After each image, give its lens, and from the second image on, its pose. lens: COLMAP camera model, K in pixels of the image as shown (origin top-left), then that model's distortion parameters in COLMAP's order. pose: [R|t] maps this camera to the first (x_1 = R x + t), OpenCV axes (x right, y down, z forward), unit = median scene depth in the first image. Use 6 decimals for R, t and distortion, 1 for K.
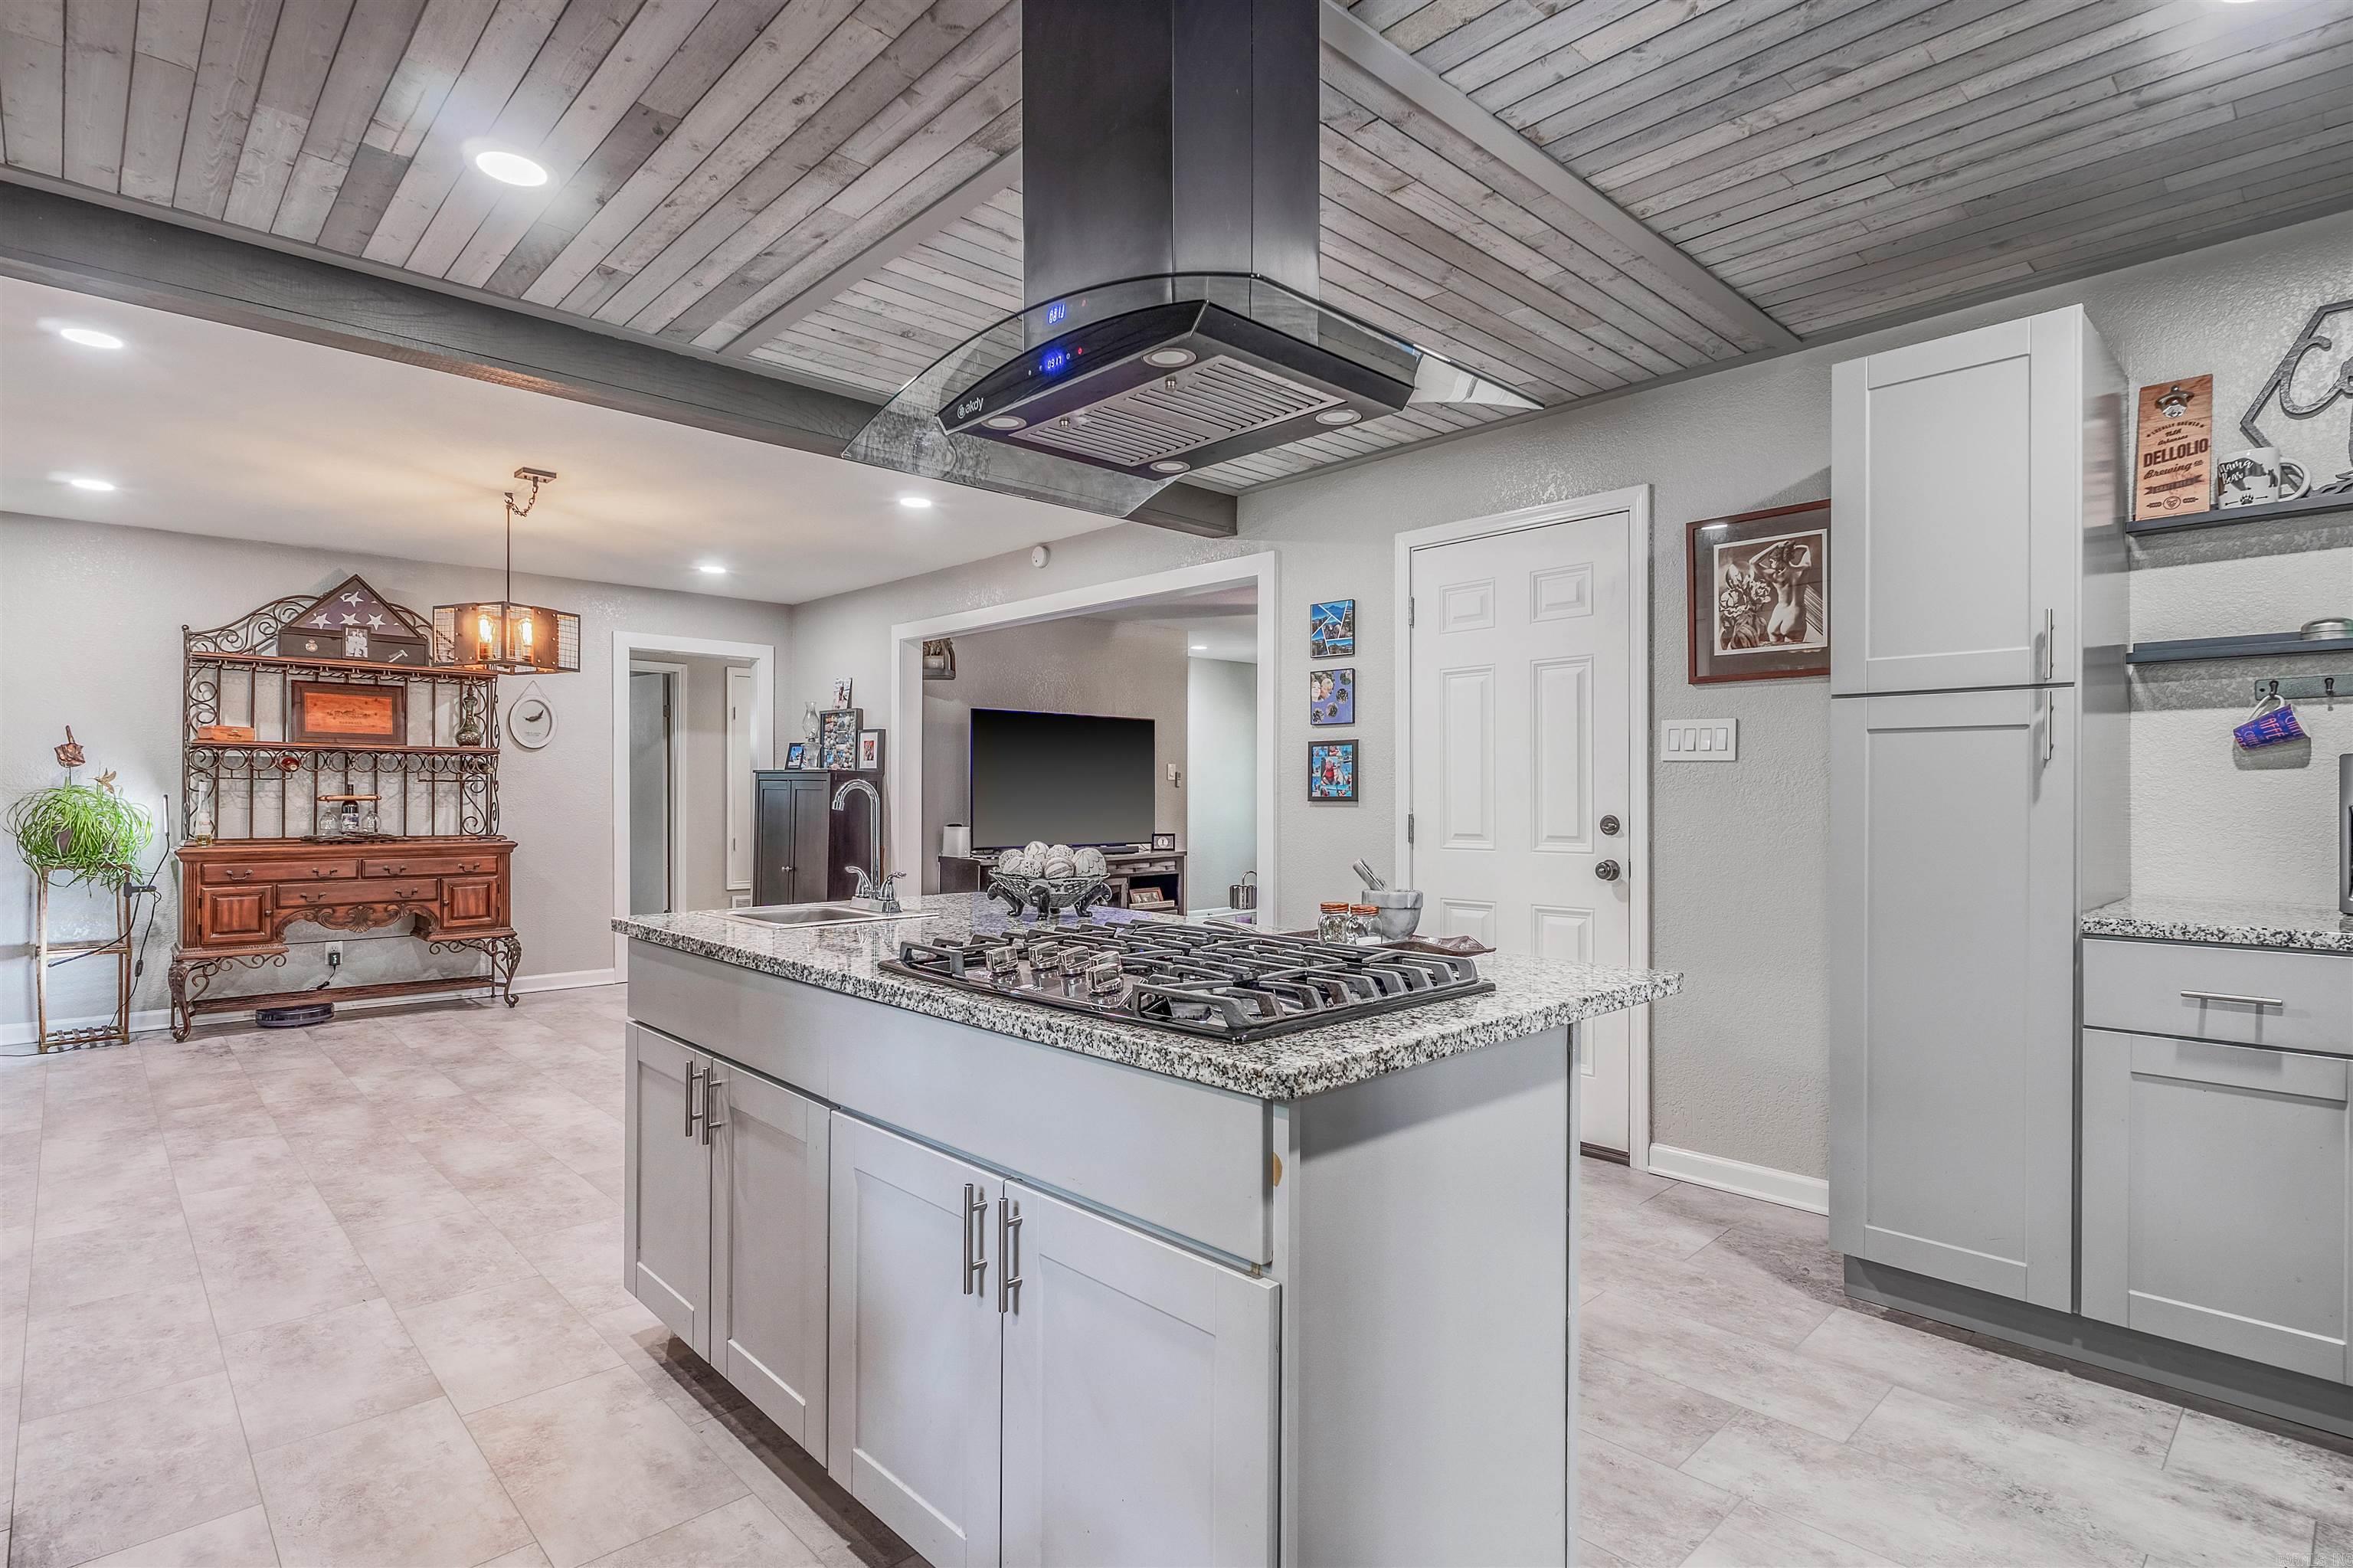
lens RADIAL K [[1175.4, 0, 1170.9], [0, 1175.4, 792.5], [0, 0, 1]] dist [-0.000570, 0.000217]
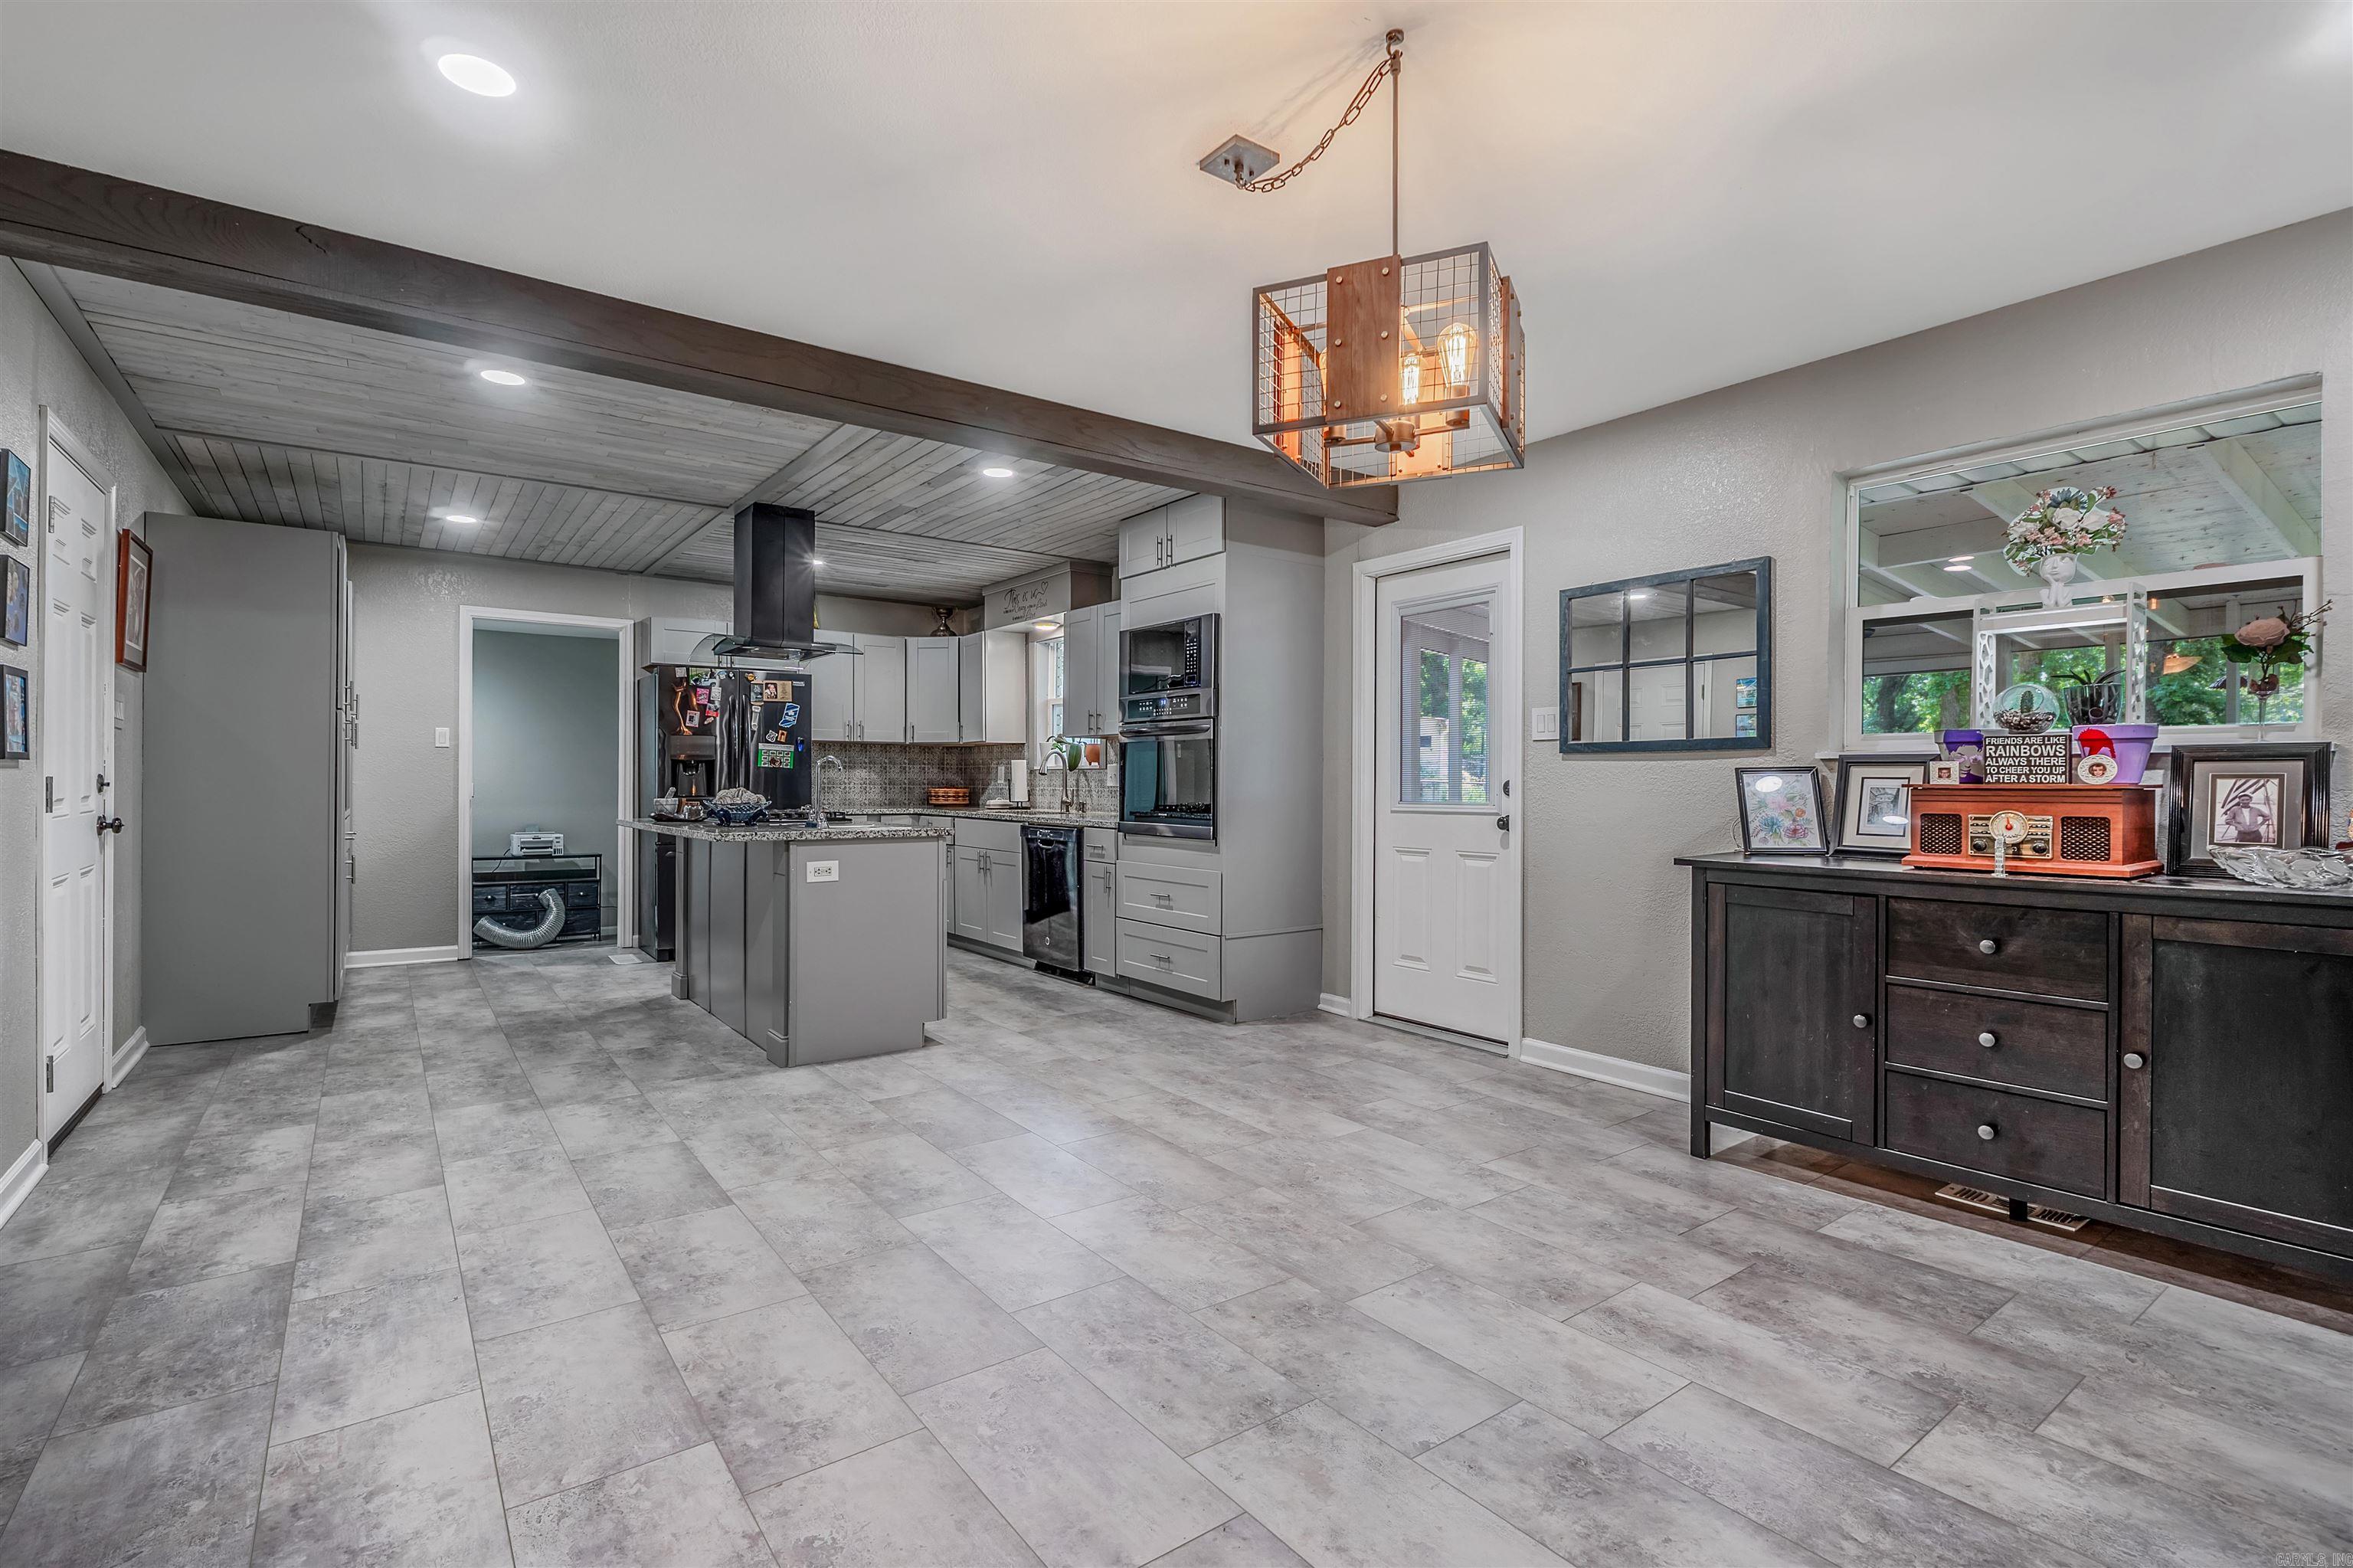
lens RADIAL K [[1084.1, 0, 1175.9], [0, 1084.1, 778.9], [0, 0, 1]] dist [-0.004705, -0.000748]
pose [[-0.993122, -0.008569, 0.116769, -0.766568], [-0.008840, 0.999959, -0.001802, 0.018431], [-0.116749, -0.002822, -0.993157, 2.003607]]
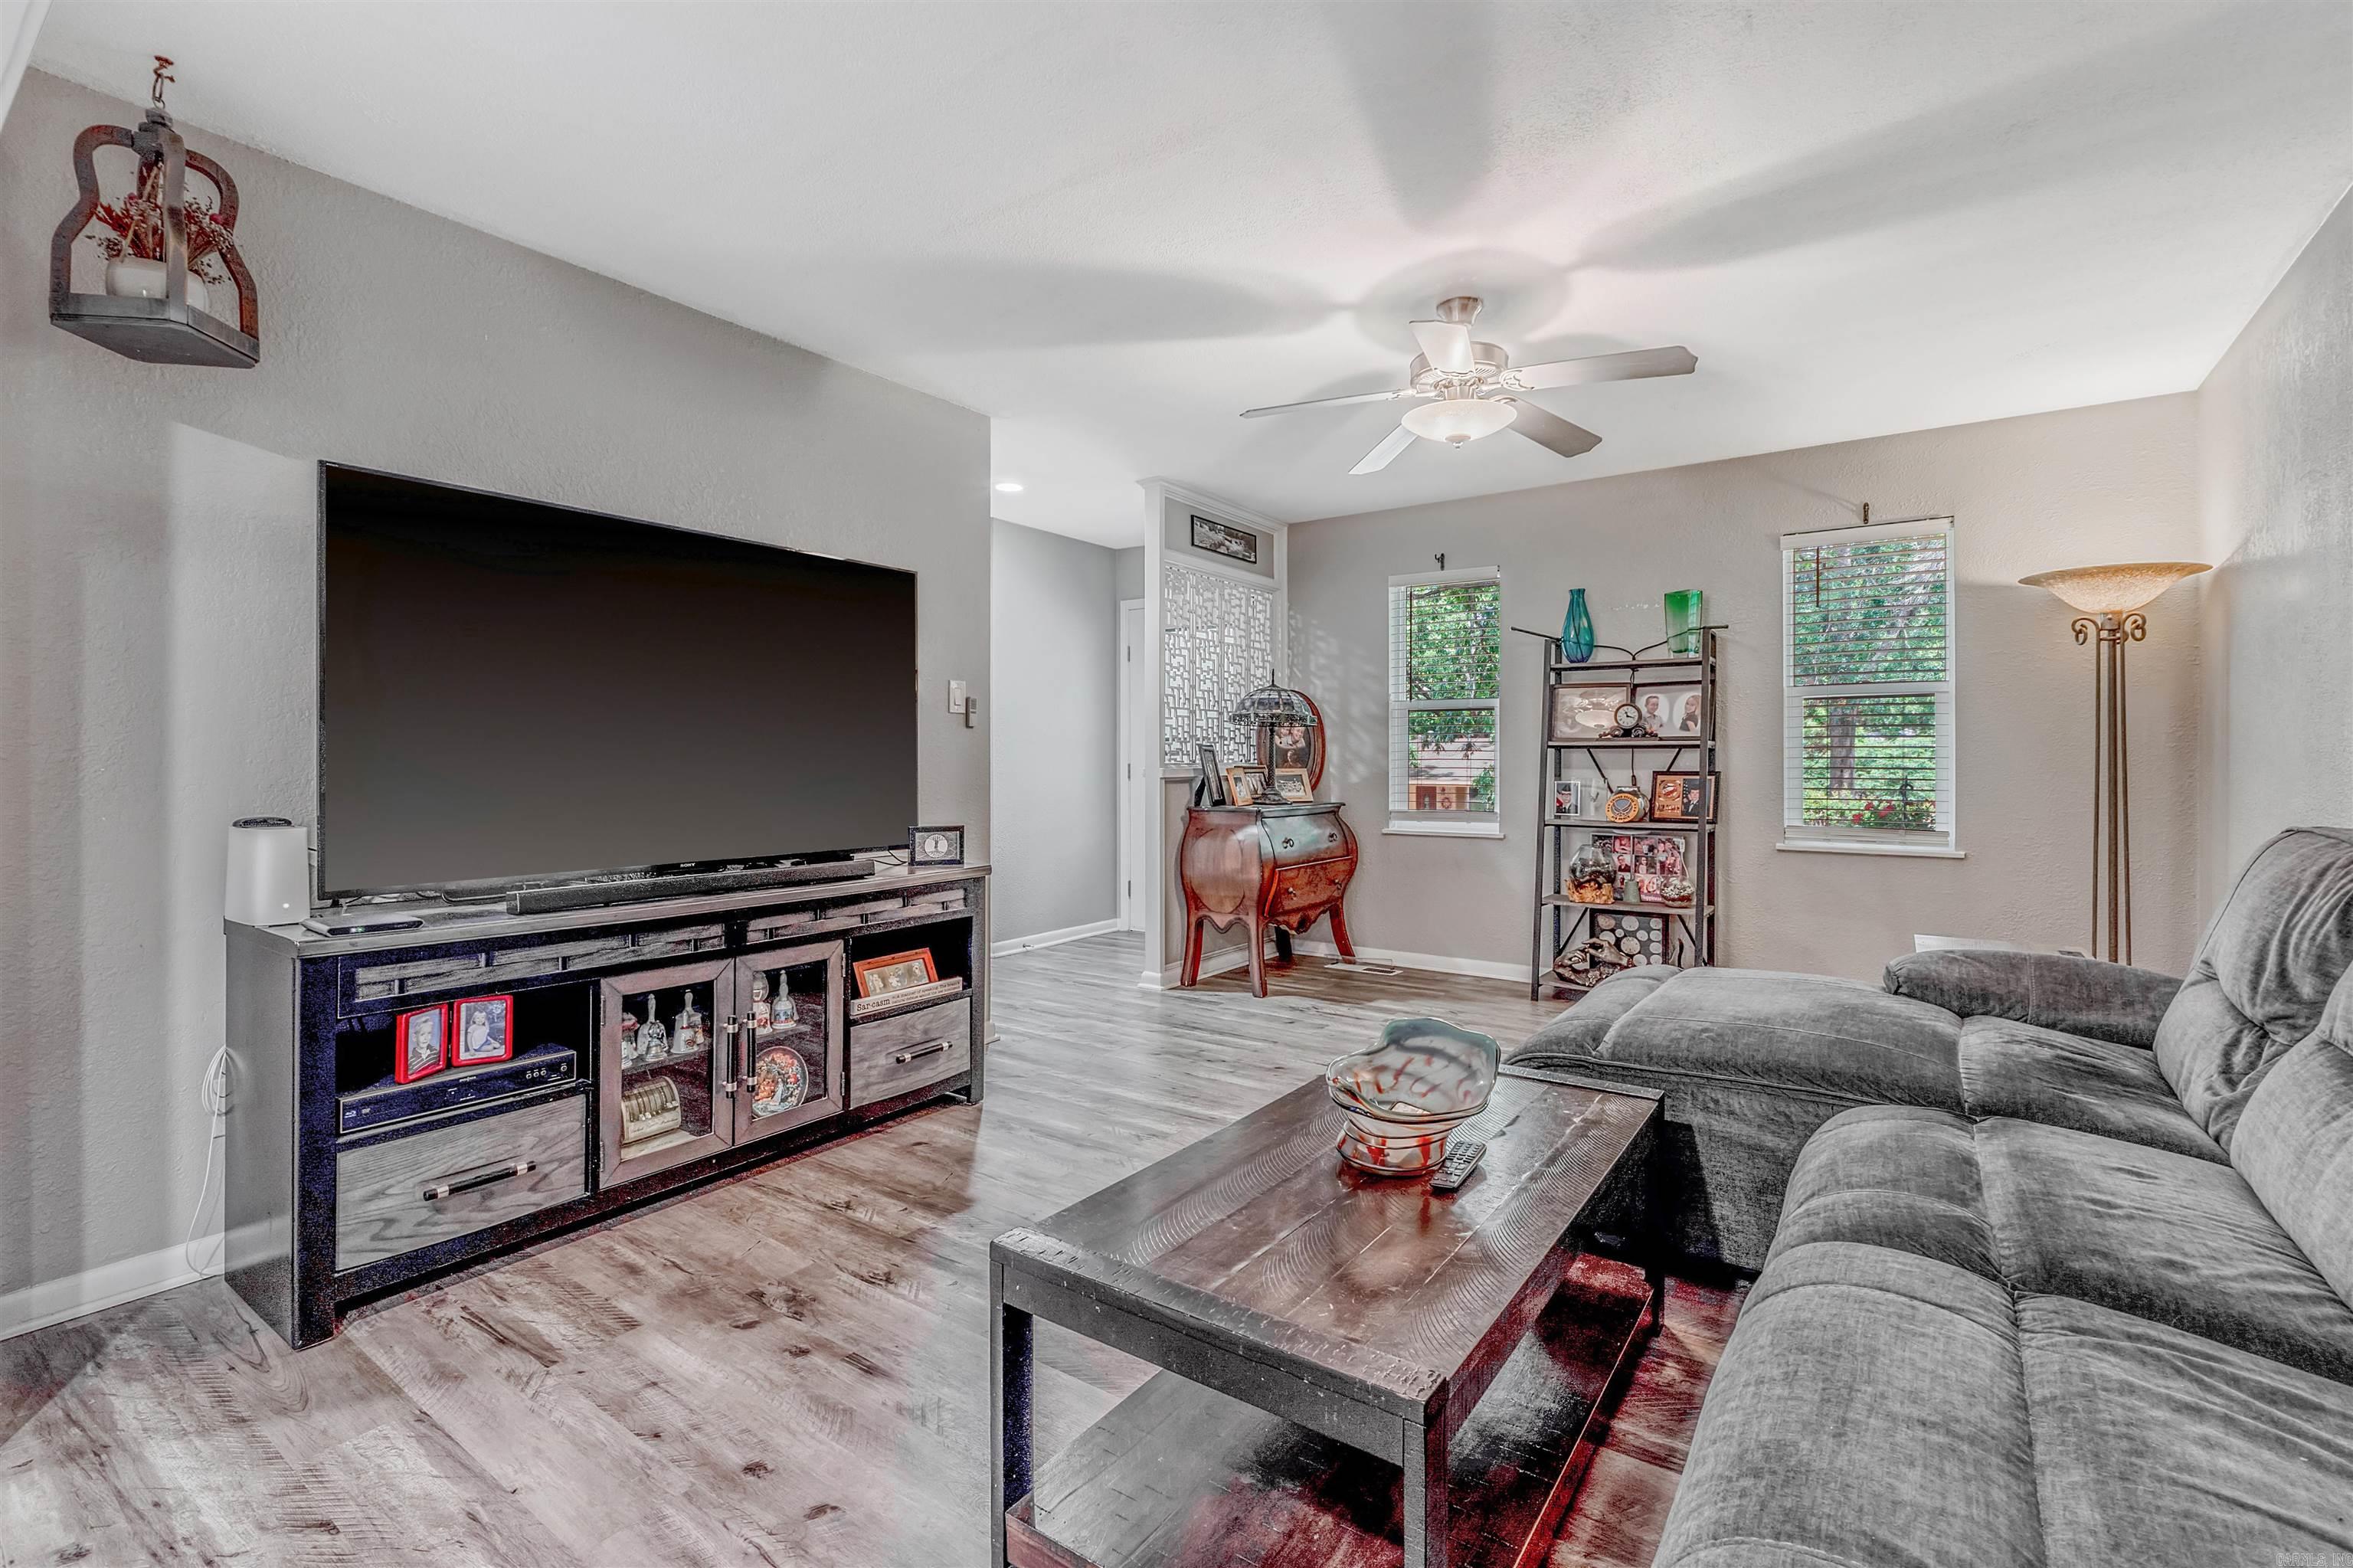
lens RADIAL K [[1053.6, 0, 1170.2], [0, 1053.6, 769.7], [0, 0, 1]] dist [-0.002924, -0.000086]
pose [[0.980317, -0.004331, 0.197383, 0.003786], [0.002523, 0.999953, 0.009411, 0.025033], [-0.197415, -0.008728, 0.980281, 1.439047]]
